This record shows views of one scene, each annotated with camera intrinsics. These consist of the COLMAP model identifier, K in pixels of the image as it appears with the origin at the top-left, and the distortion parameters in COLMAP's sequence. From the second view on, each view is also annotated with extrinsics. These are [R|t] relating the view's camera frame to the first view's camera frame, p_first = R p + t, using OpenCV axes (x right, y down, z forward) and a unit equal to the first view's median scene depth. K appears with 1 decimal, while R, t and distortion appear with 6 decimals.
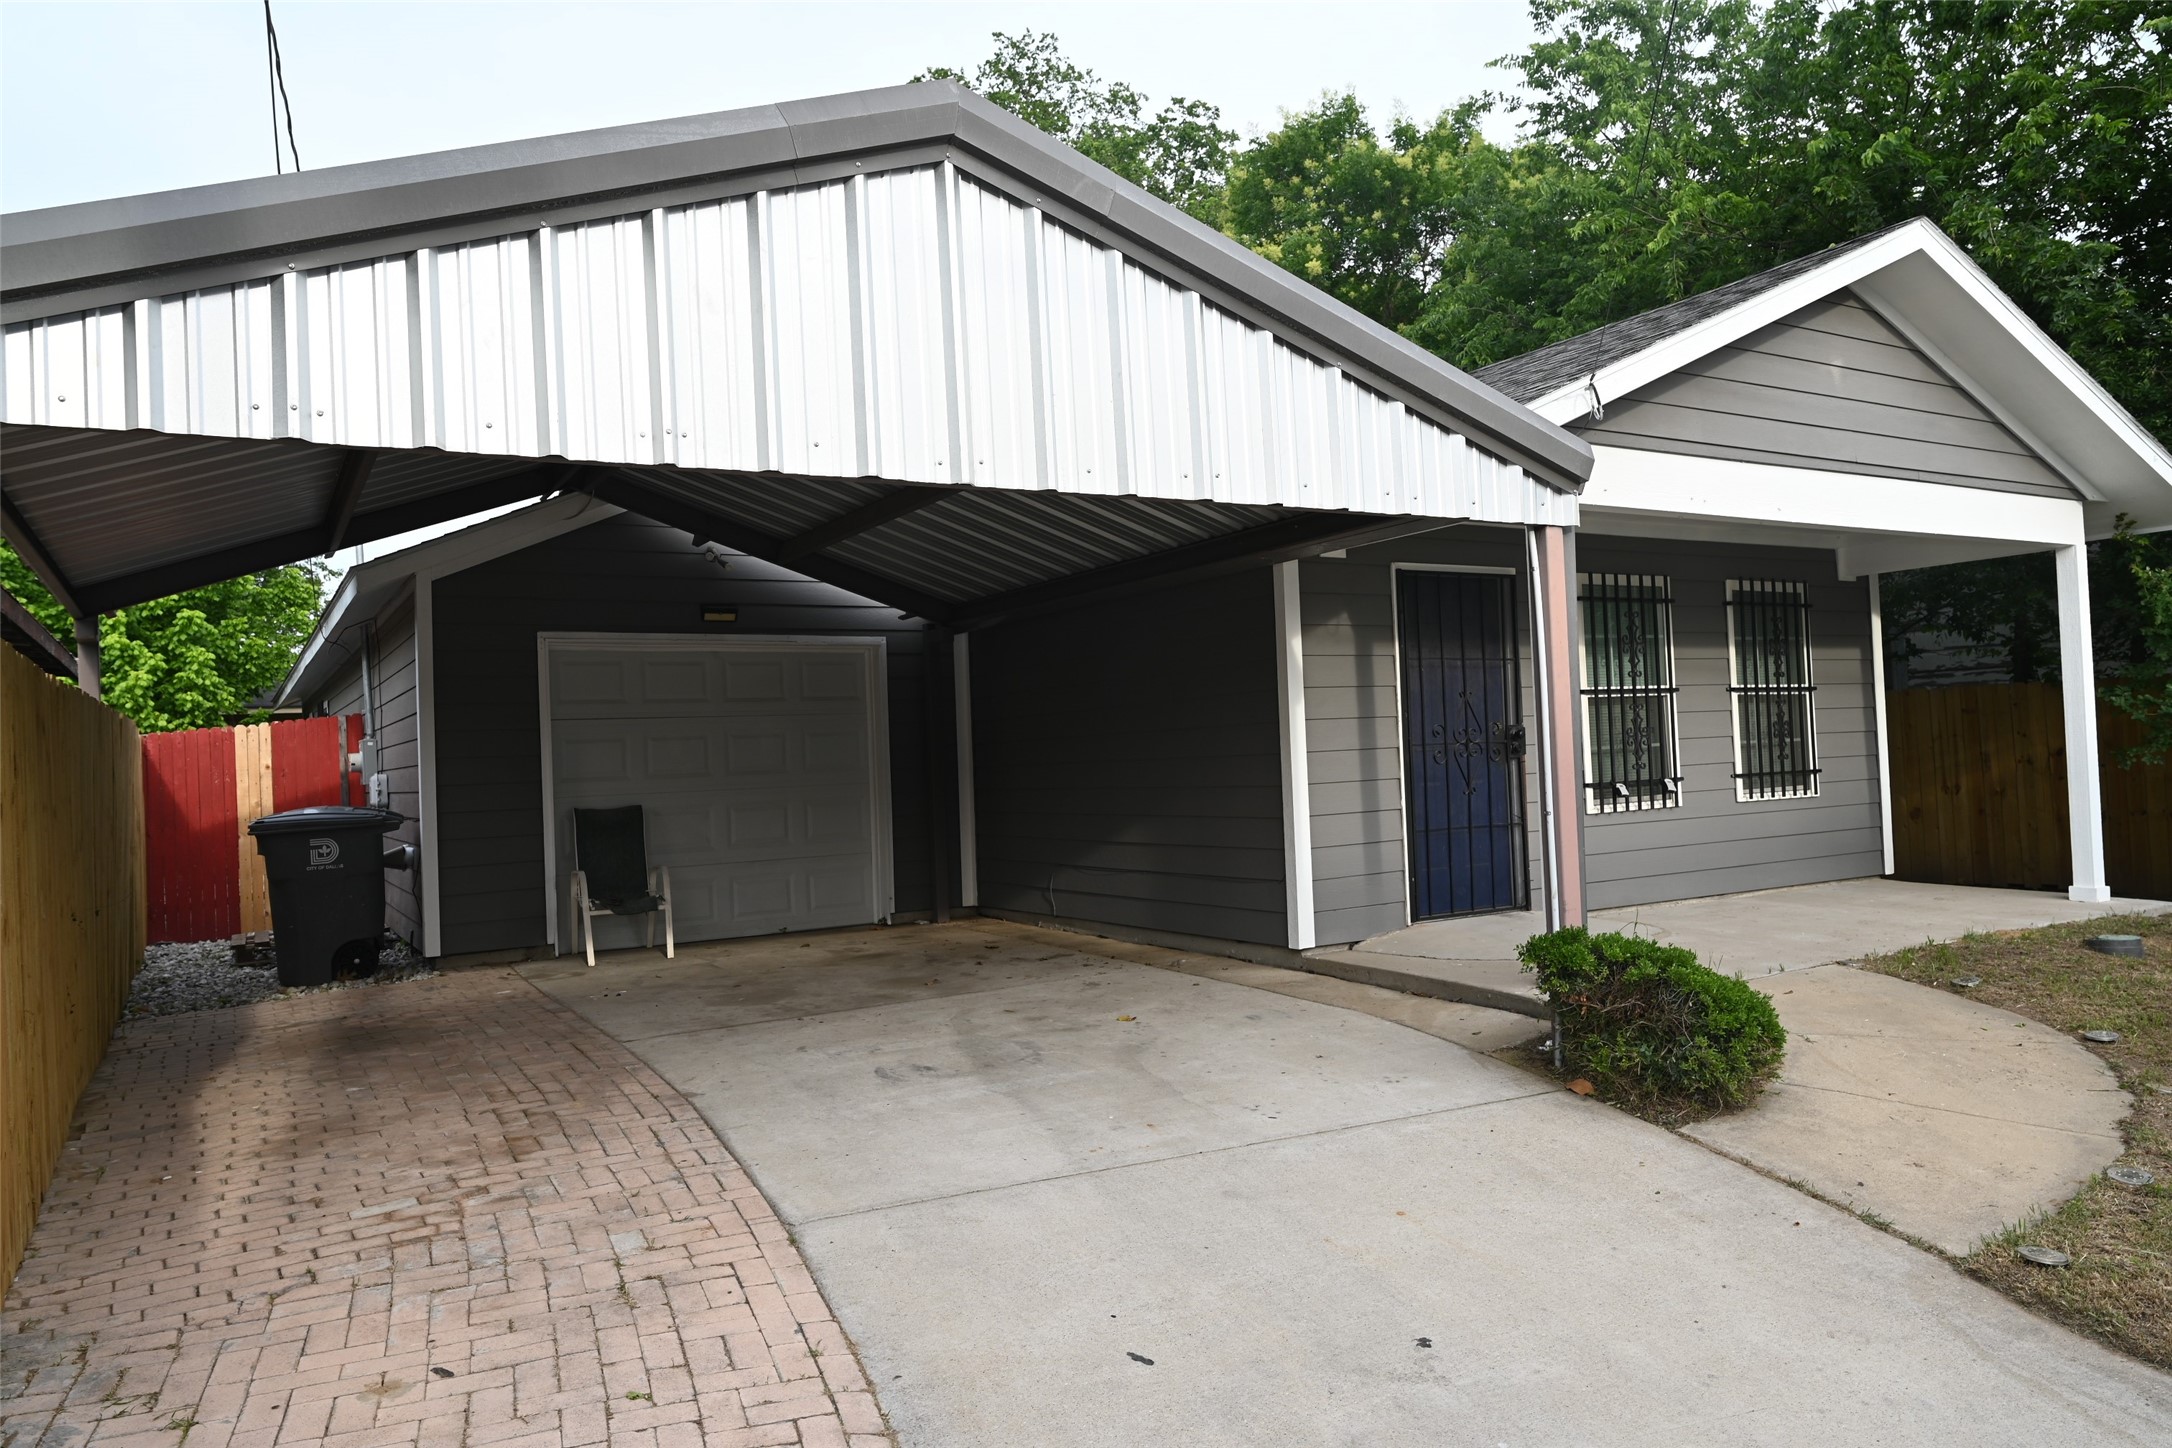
lens RADIAL K [[1477.5, 0, 1091.0], [0, 1477.5, 726.2], [0, 0, 1]] dist [0.004600, -0.004978]
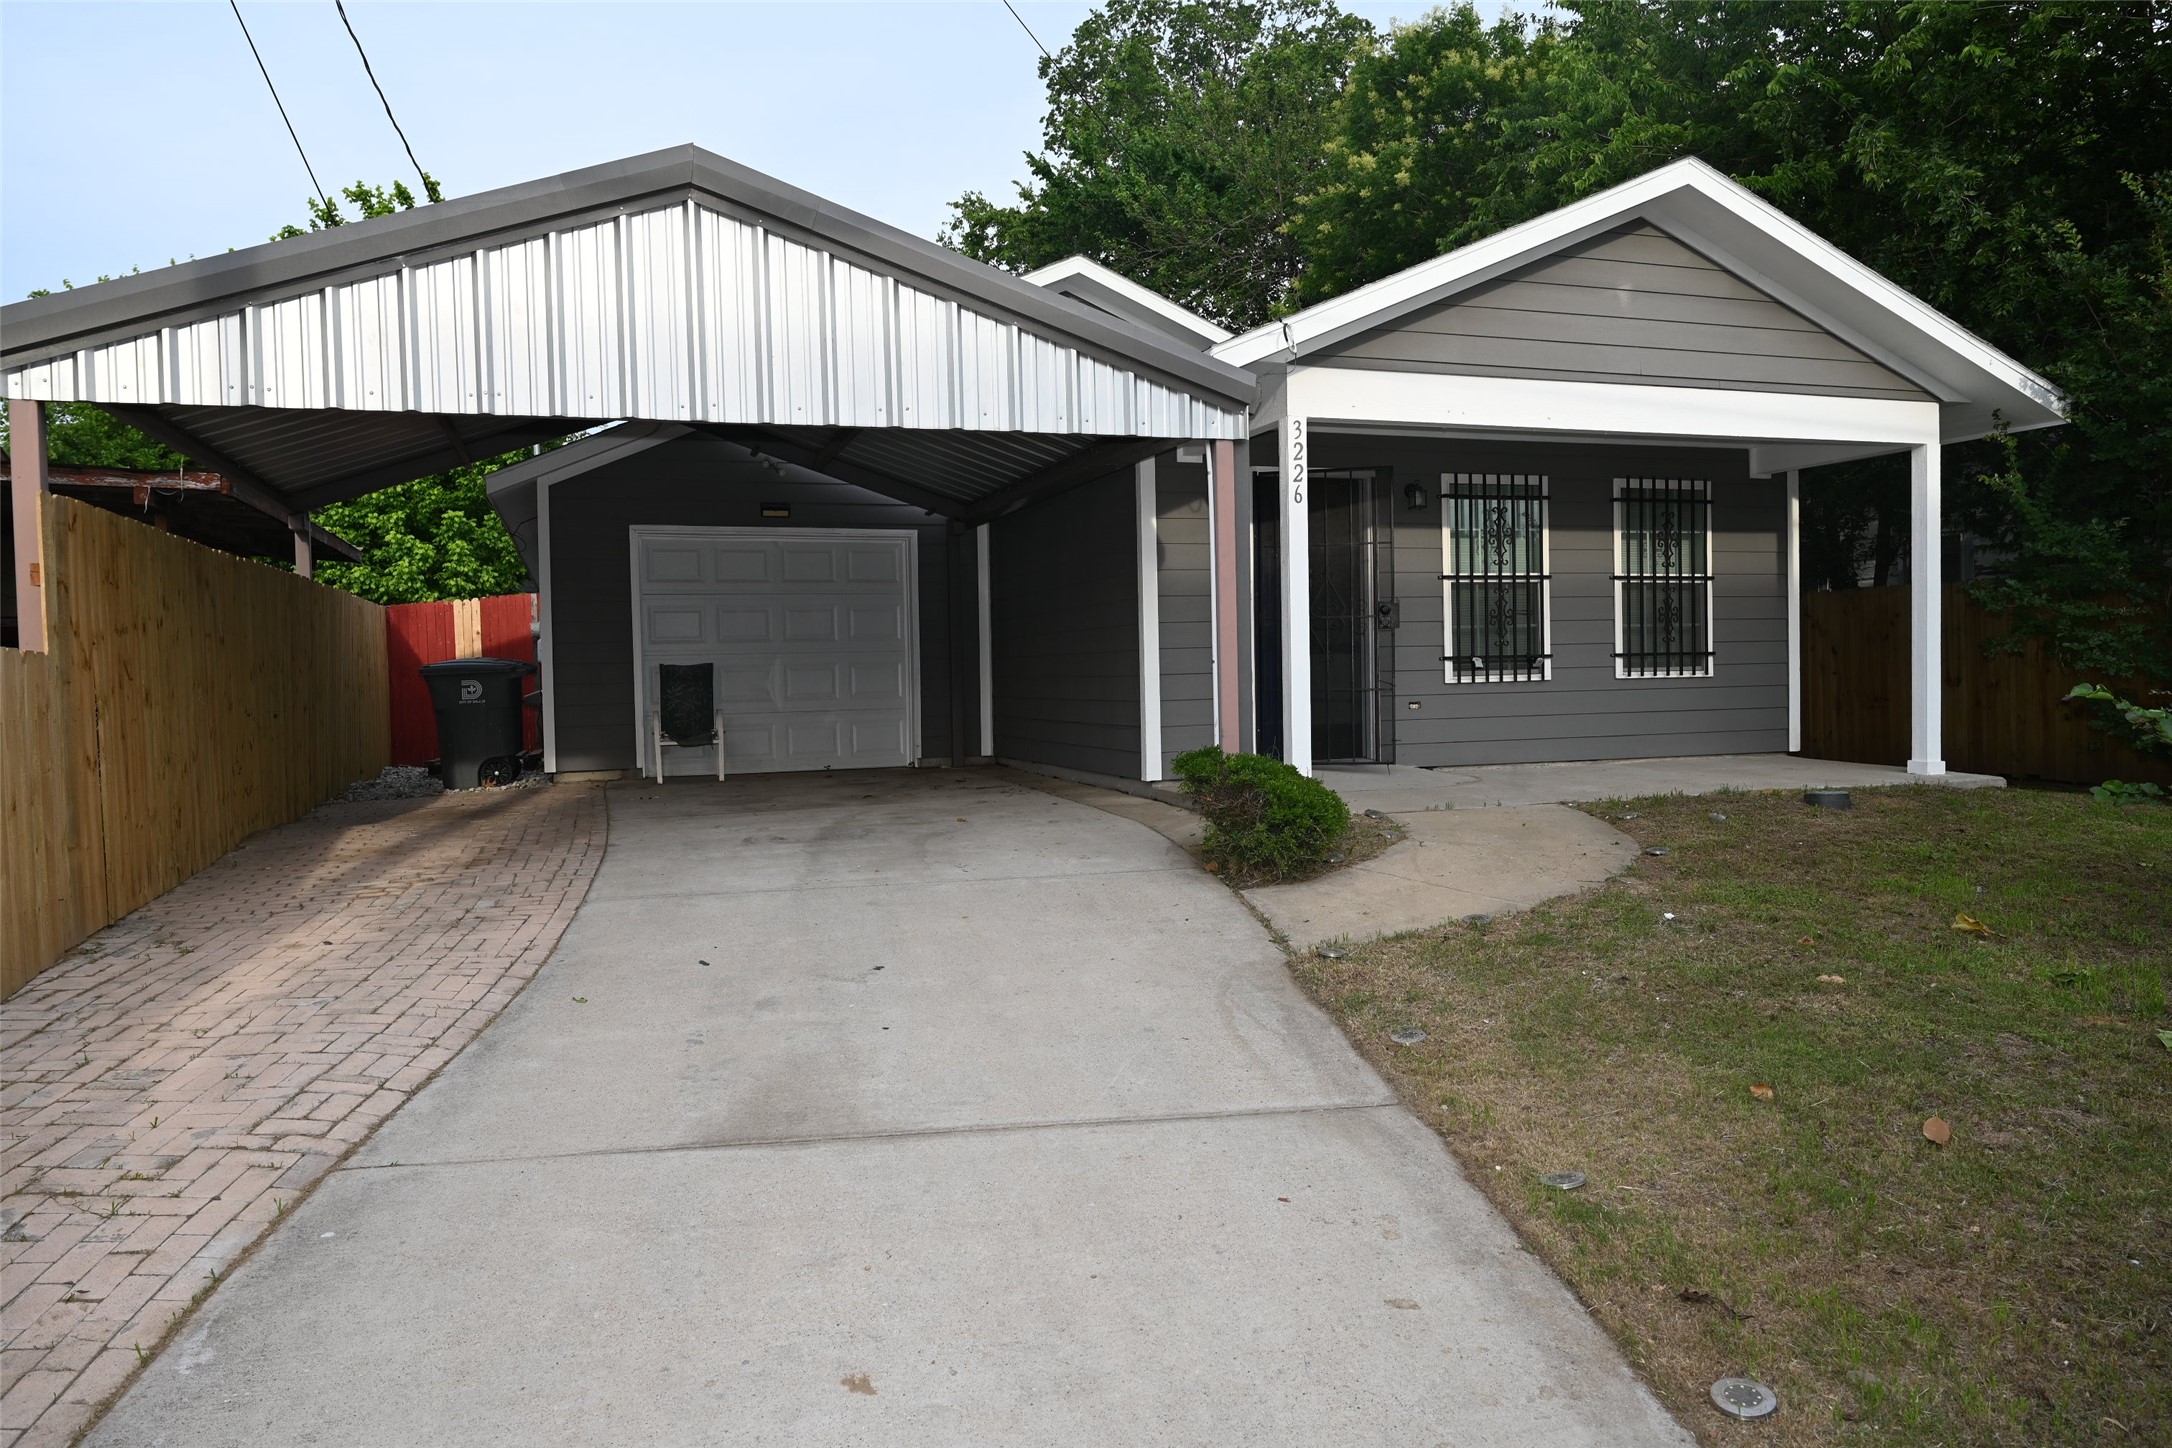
lens RADIAL K [[1477.5, 0, 1082.2], [0, 1477.5, 718.7], [0, 0, 1]] dist [0.004600, -0.004978]
pose [[0.978005, 0.026944, -0.206833, 0.278386], [-0.014136, 0.997904, 0.063154, 0.016690], [0.208101, -0.058841, 0.976336, -0.179781]]
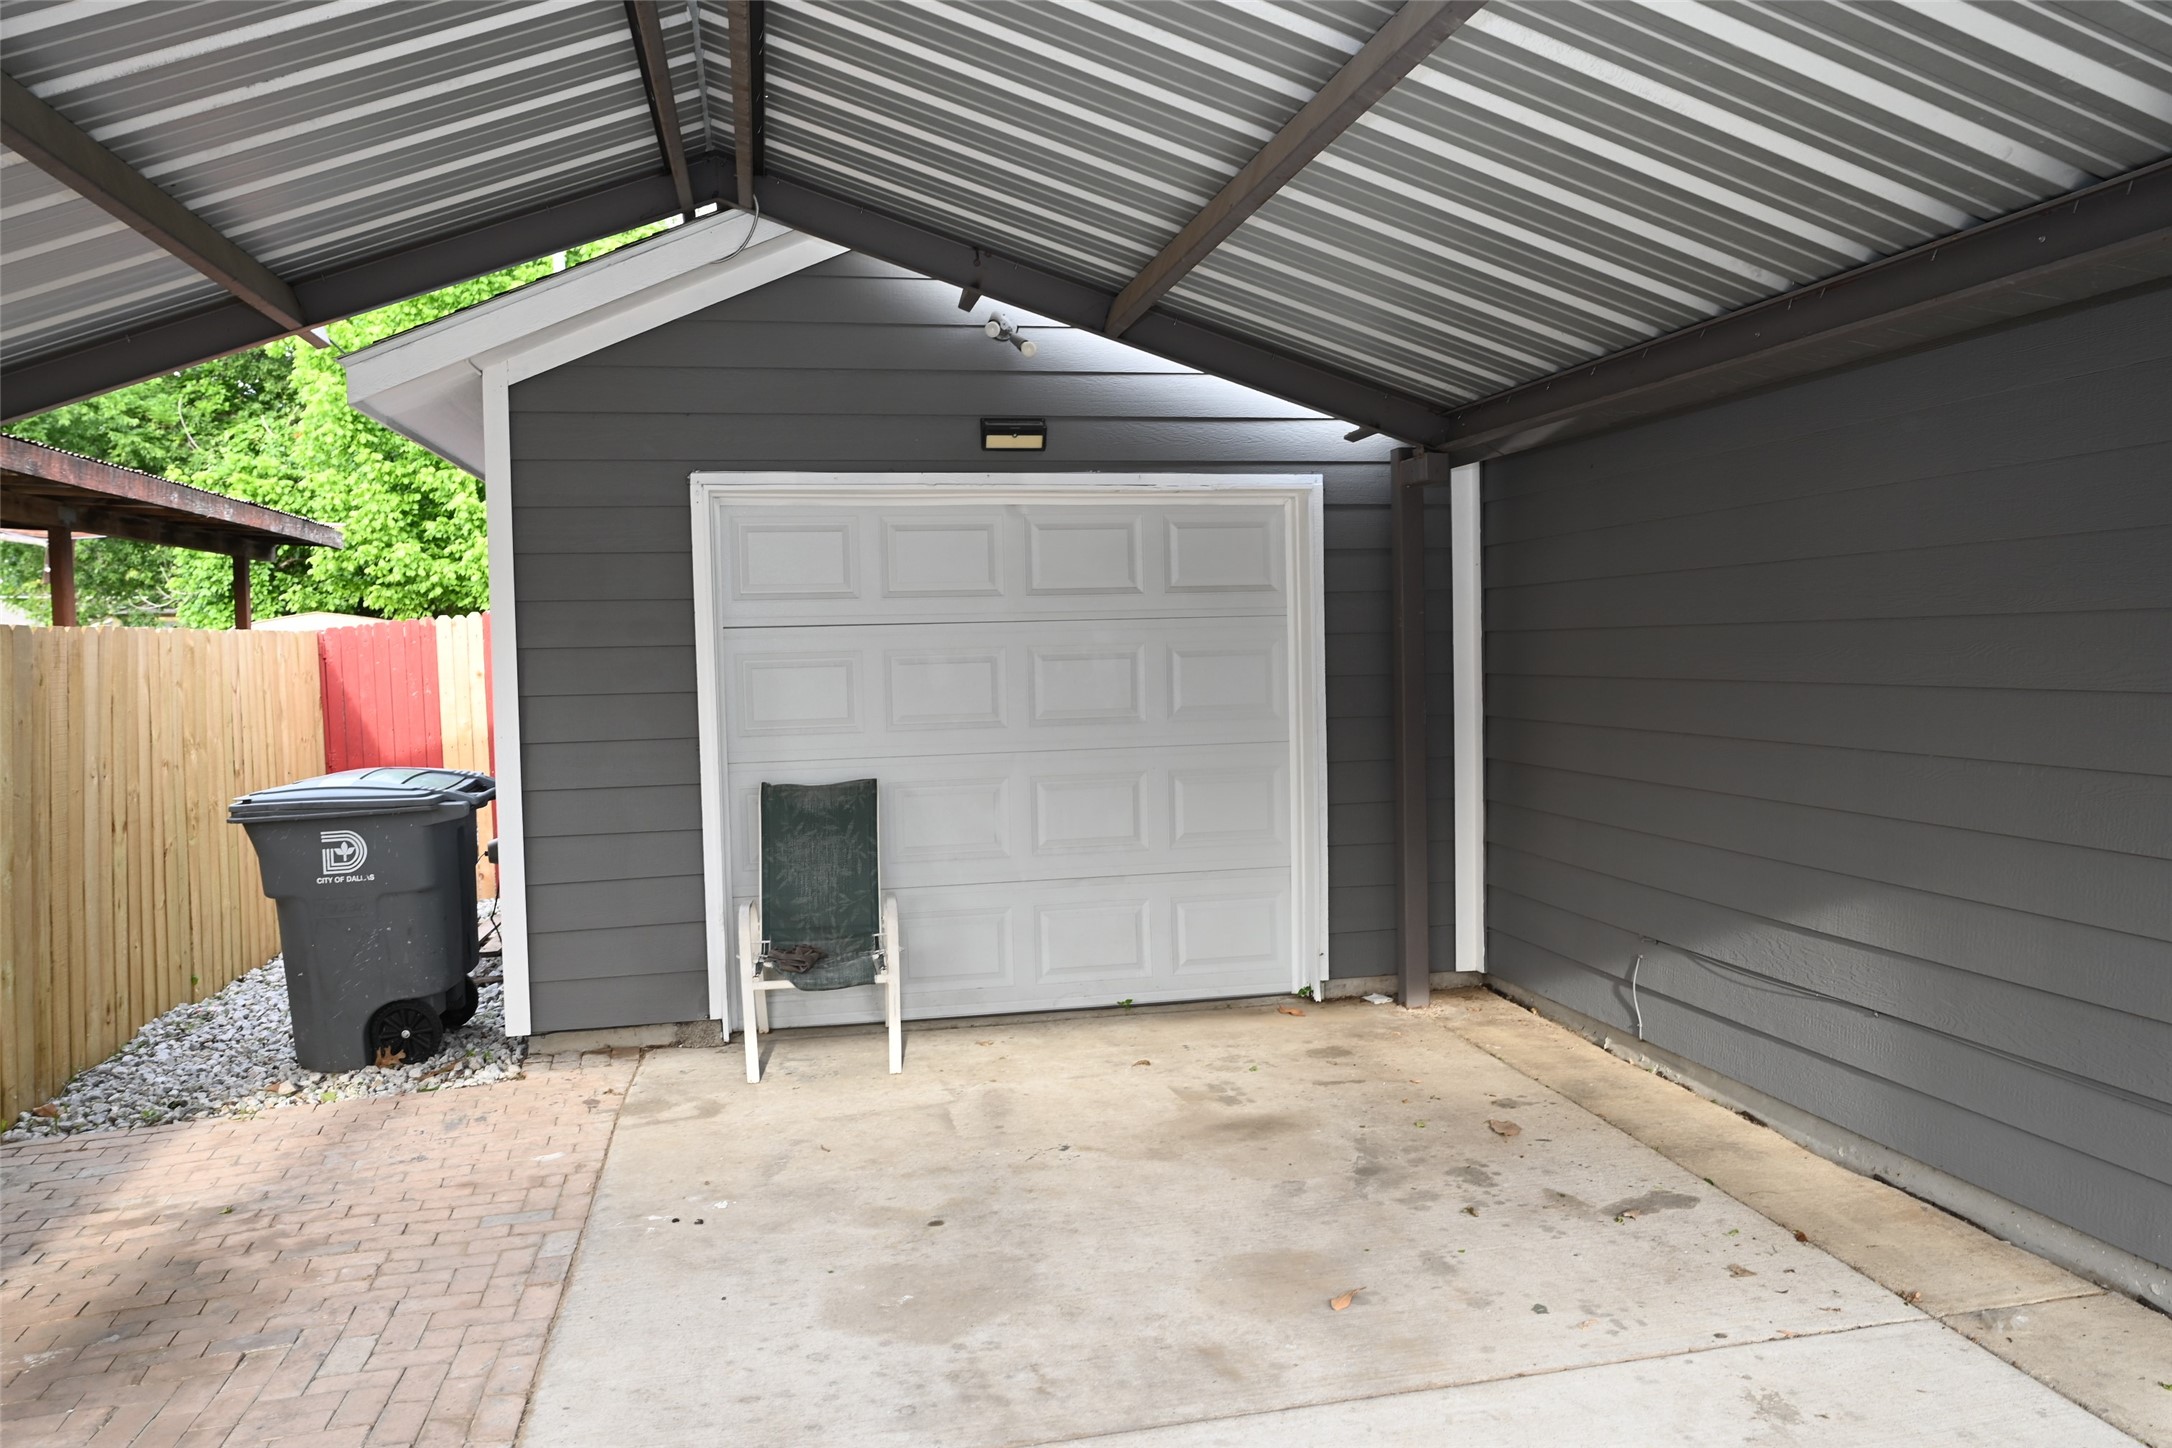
lens RADIAL K [[1603.2, 0, 1080.1], [0, 1603.2, 712.5], [0, 0, 1]] dist [-0.012317, -0.002340]
pose [[0.943169, 0.031380, -0.330830, -0.028562], [-0.005491, 0.996867, 0.078901, -0.021873], [0.332269, -0.072600, 0.940386, 0.465001]]
